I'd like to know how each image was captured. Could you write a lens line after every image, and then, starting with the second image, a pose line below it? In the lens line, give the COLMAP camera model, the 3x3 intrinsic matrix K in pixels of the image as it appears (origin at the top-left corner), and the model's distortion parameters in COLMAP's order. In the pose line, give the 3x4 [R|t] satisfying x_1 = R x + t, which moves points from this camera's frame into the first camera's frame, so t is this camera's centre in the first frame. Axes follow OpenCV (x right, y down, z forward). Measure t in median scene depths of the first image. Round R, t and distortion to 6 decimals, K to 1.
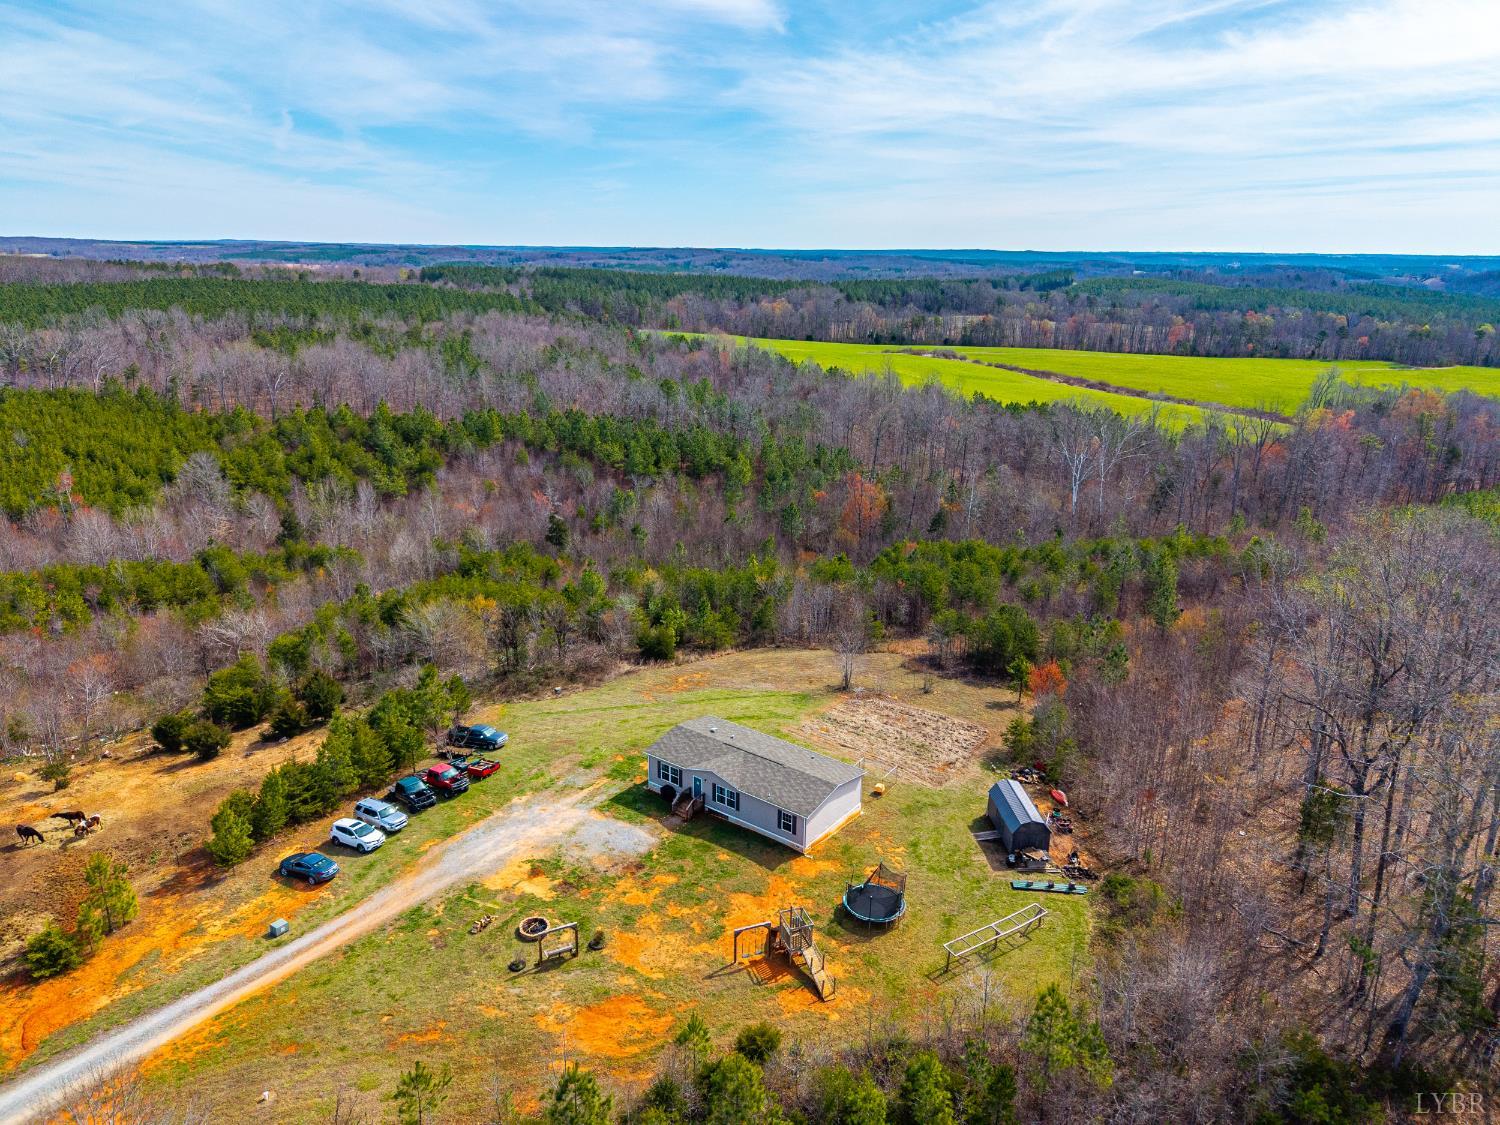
lens RADIAL K [[1011.4, 0, 744.2], [0, 1011.4, 547.5], [0, 0, 1]] dist [0.013304, -0.014942]
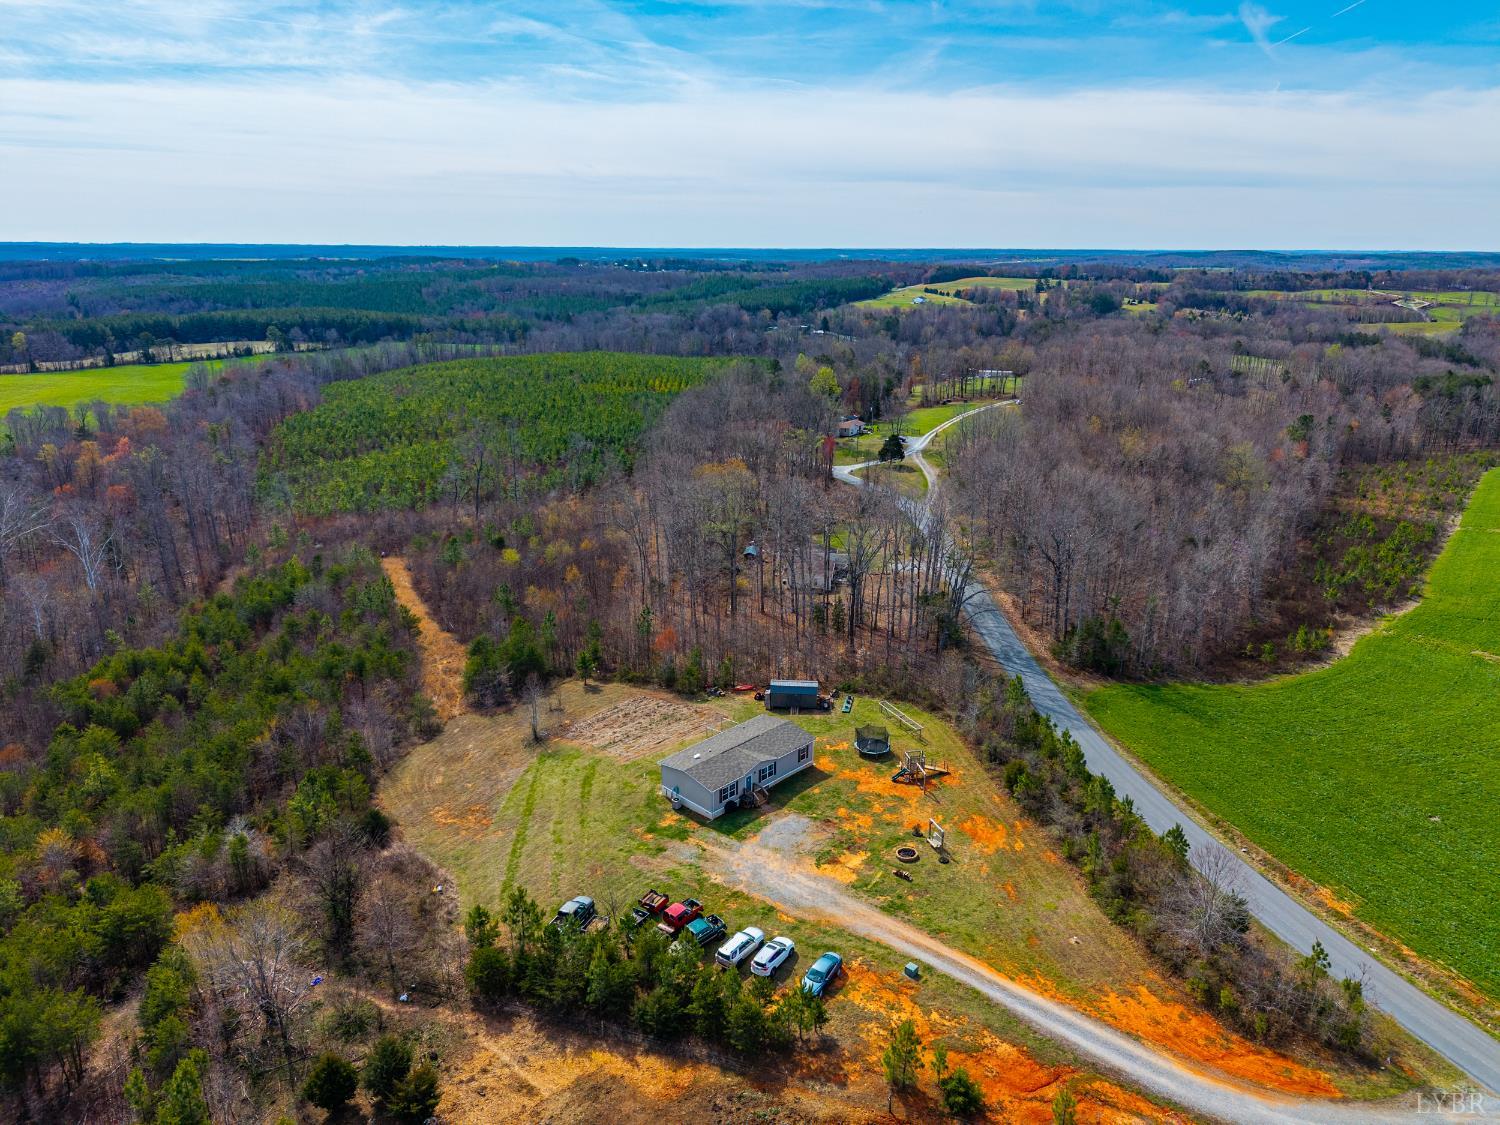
lens RADIAL K [[1011.4, 0, 764.2], [0, 1011.4, 551.1], [0, 0, 1]] dist [0.013304, -0.014942]
pose [[0.119706, -0.293600, 0.948404, -0.945506], [0.273294, 0.928111, 0.252824, -0.293330], [-0.954453, 0.228928, 0.191340, 0.510452]]
